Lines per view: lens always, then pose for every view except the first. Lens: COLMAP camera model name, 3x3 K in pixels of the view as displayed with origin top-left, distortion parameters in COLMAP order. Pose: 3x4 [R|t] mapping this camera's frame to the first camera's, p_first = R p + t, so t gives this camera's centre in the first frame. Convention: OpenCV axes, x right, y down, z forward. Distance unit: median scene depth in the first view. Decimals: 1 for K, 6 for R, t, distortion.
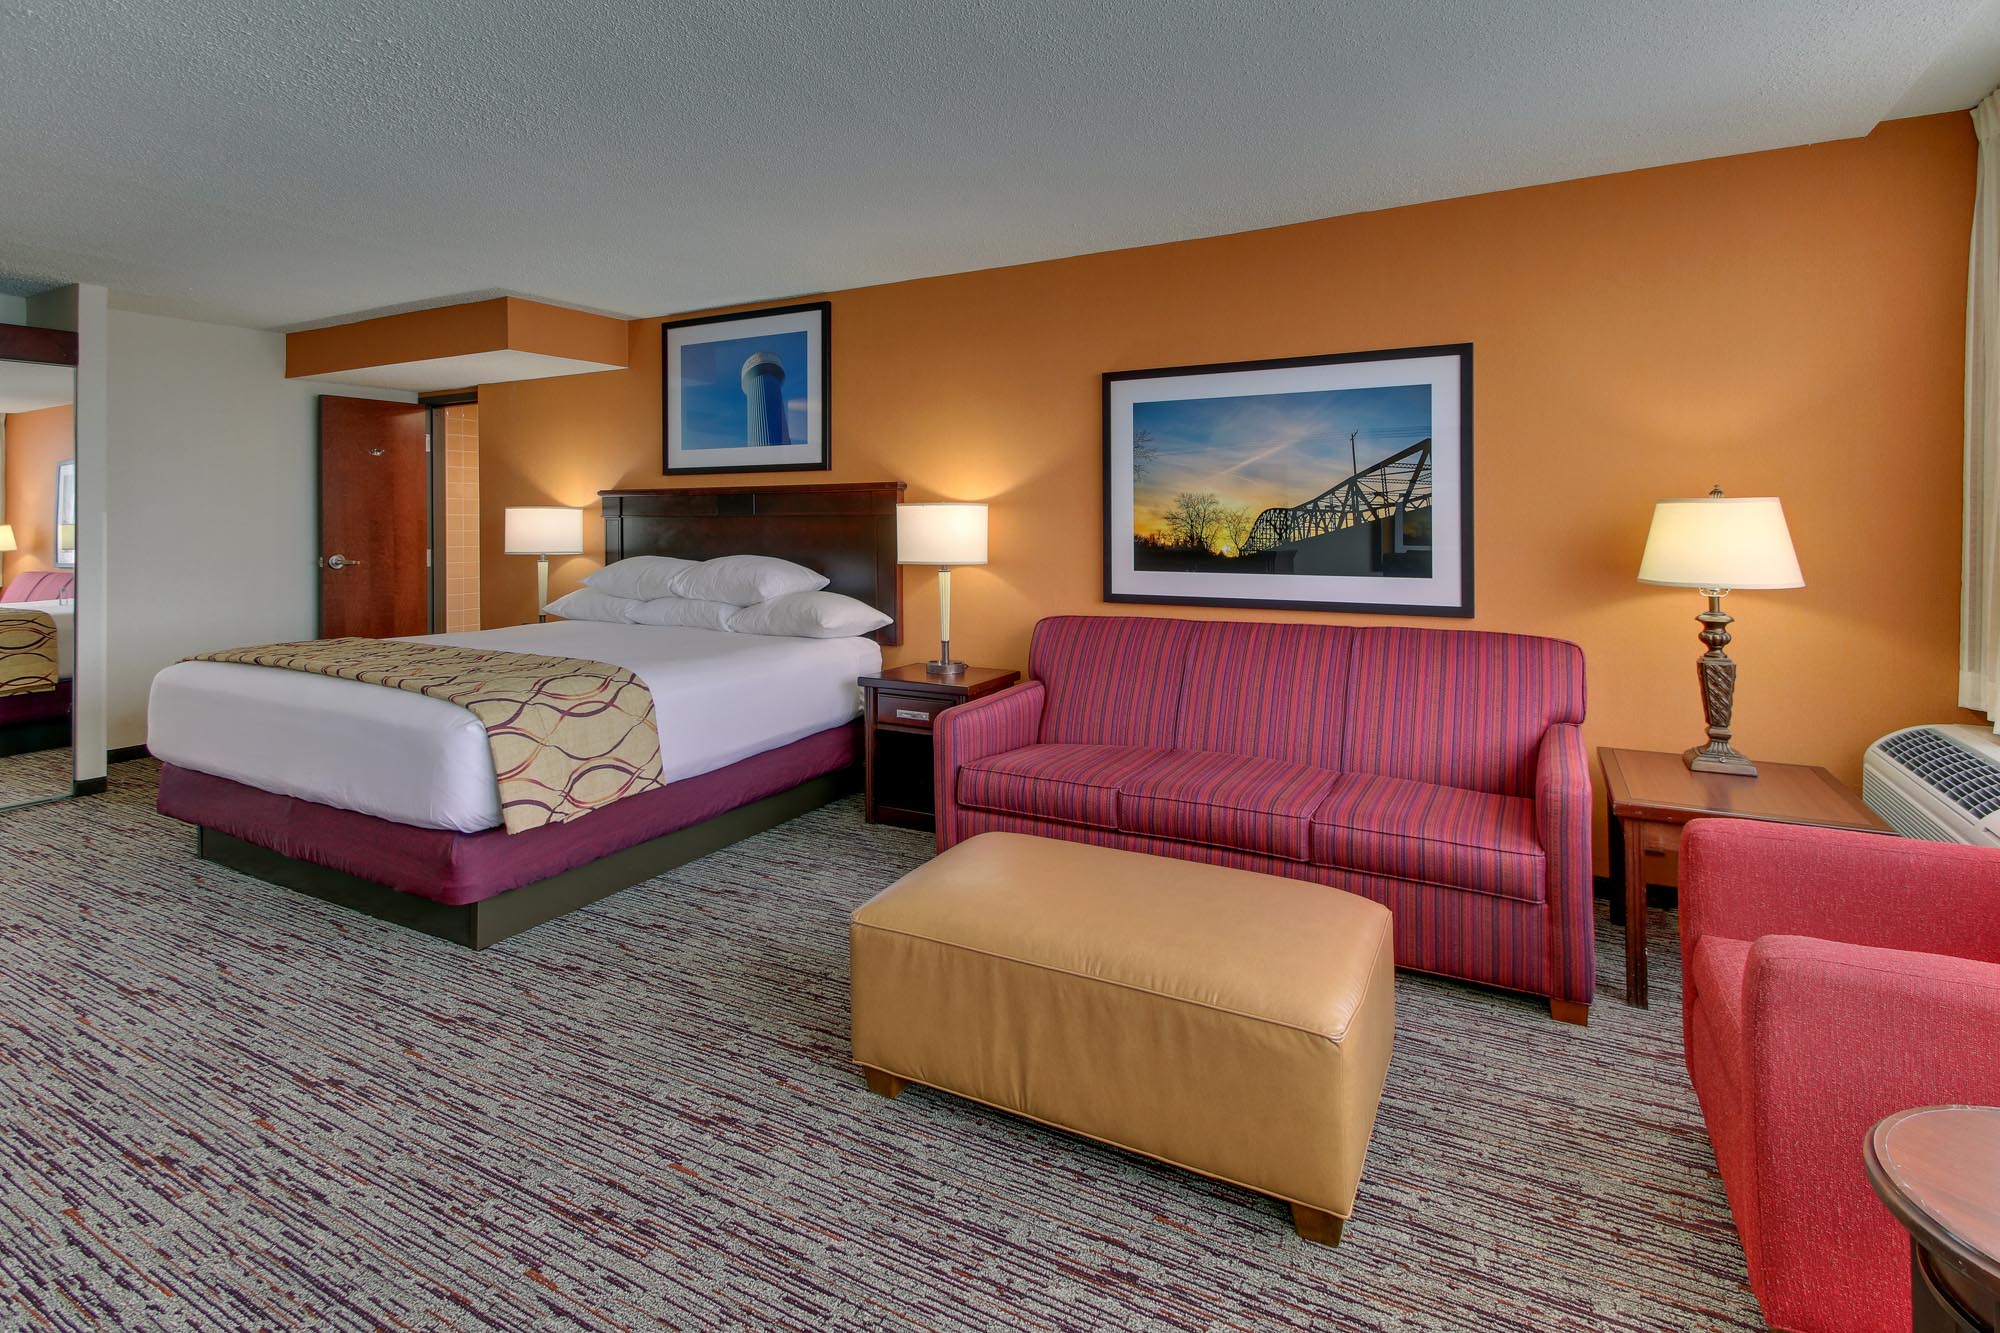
lens RADIAL K [[945.2, 0, 1011.4], [0, 945.2, 529.7], [0, 0, 1]] dist [0.000206, -0.006638]
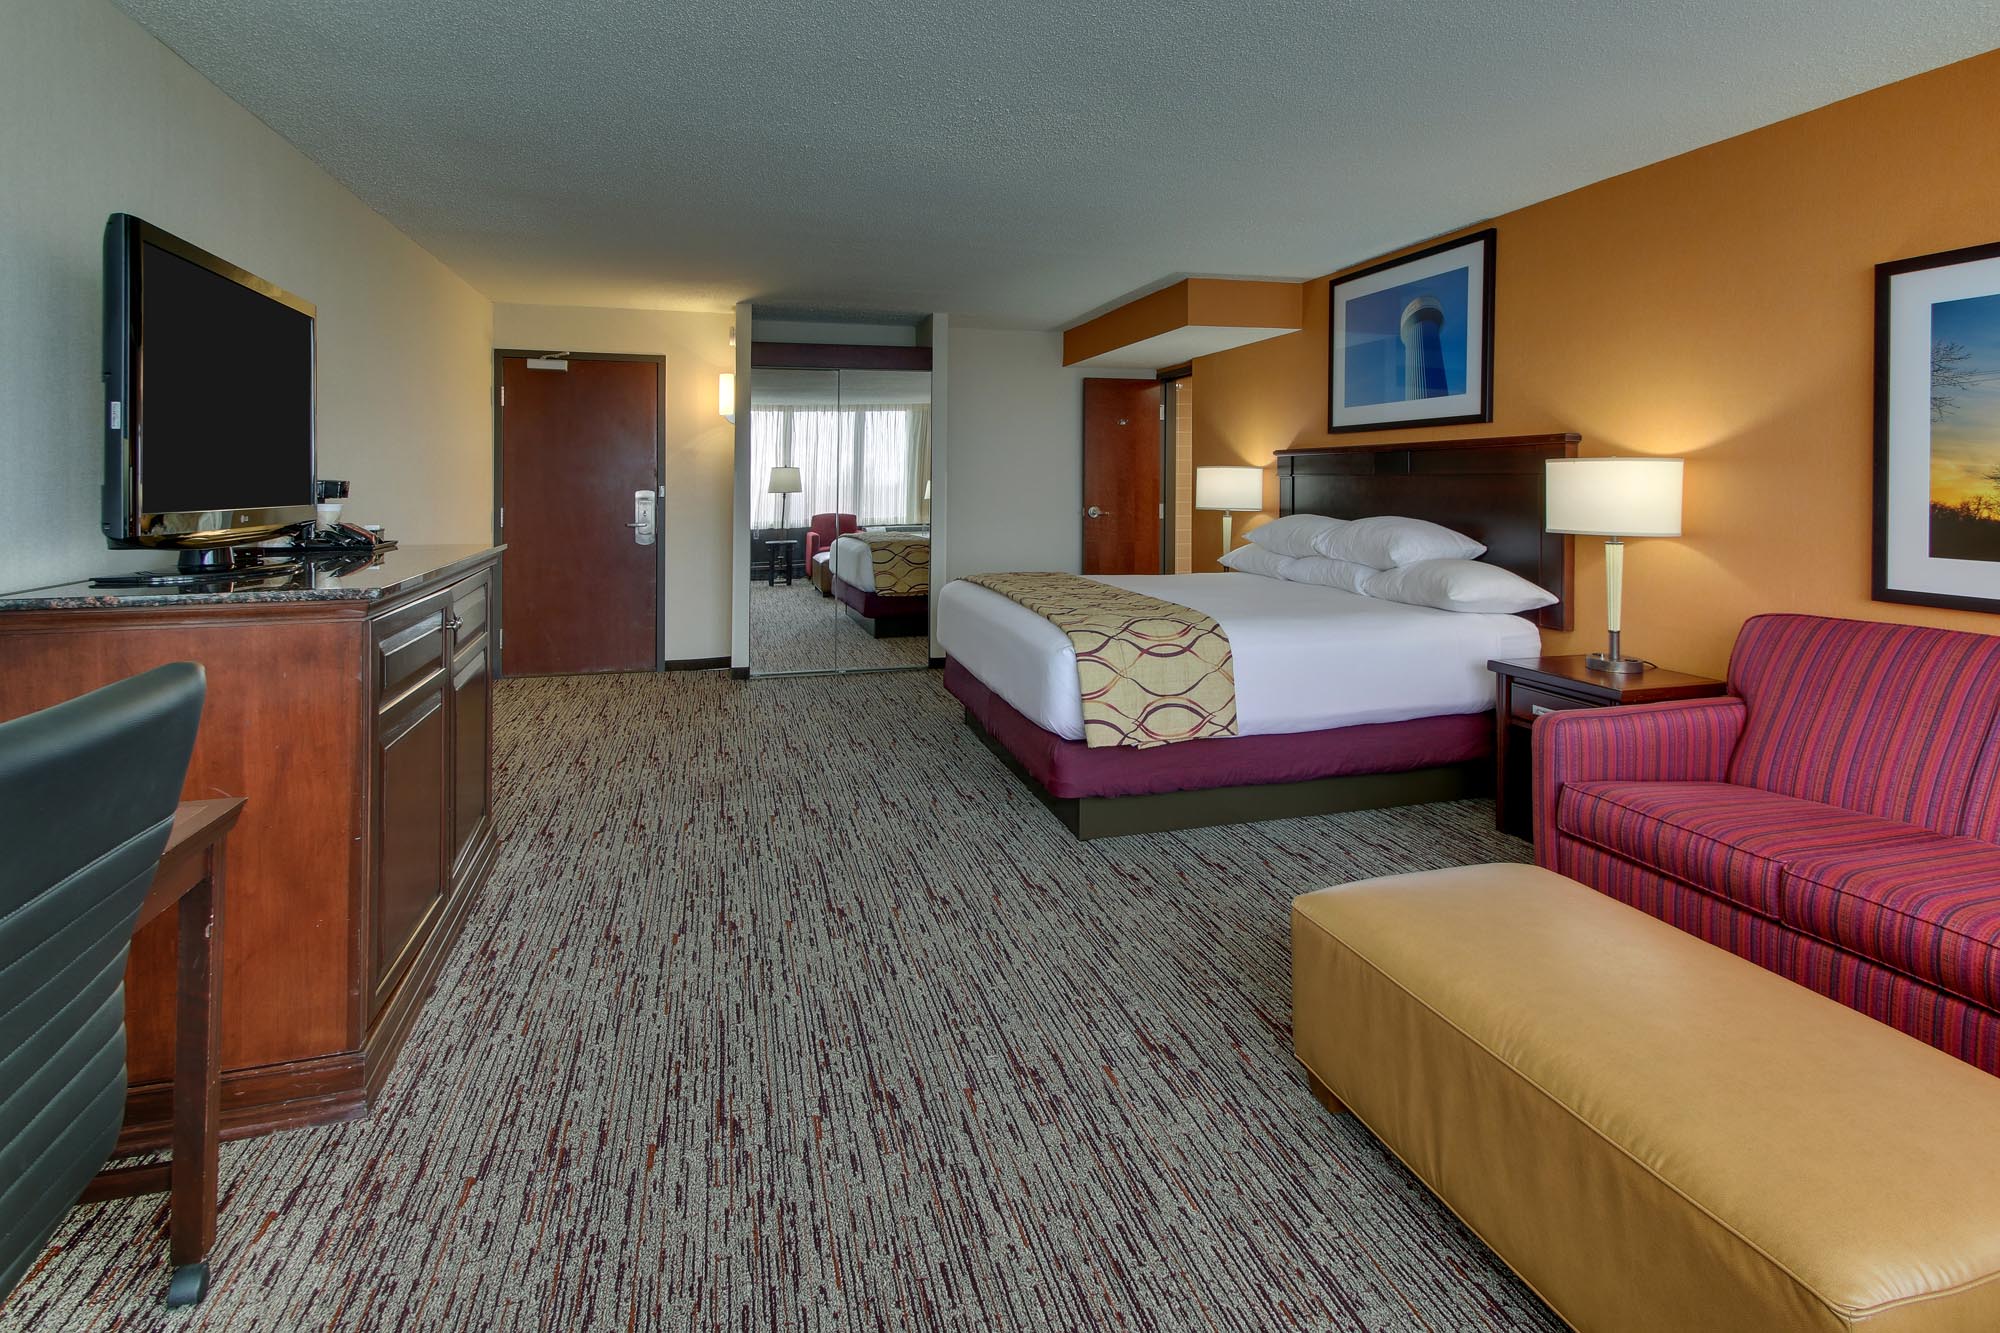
lens RADIAL K [[954.6, 0, 994.2], [0, 954.6, 498.8], [0, 0, 1]] dist [-0.000990, -0.006626]
pose [[0.685698, 0.017916, -0.727666, 0.212293], [-0.010384, 0.999836, 0.014832, -0.000752], [0.727812, -0.002614, 0.685771, 0.091538]]
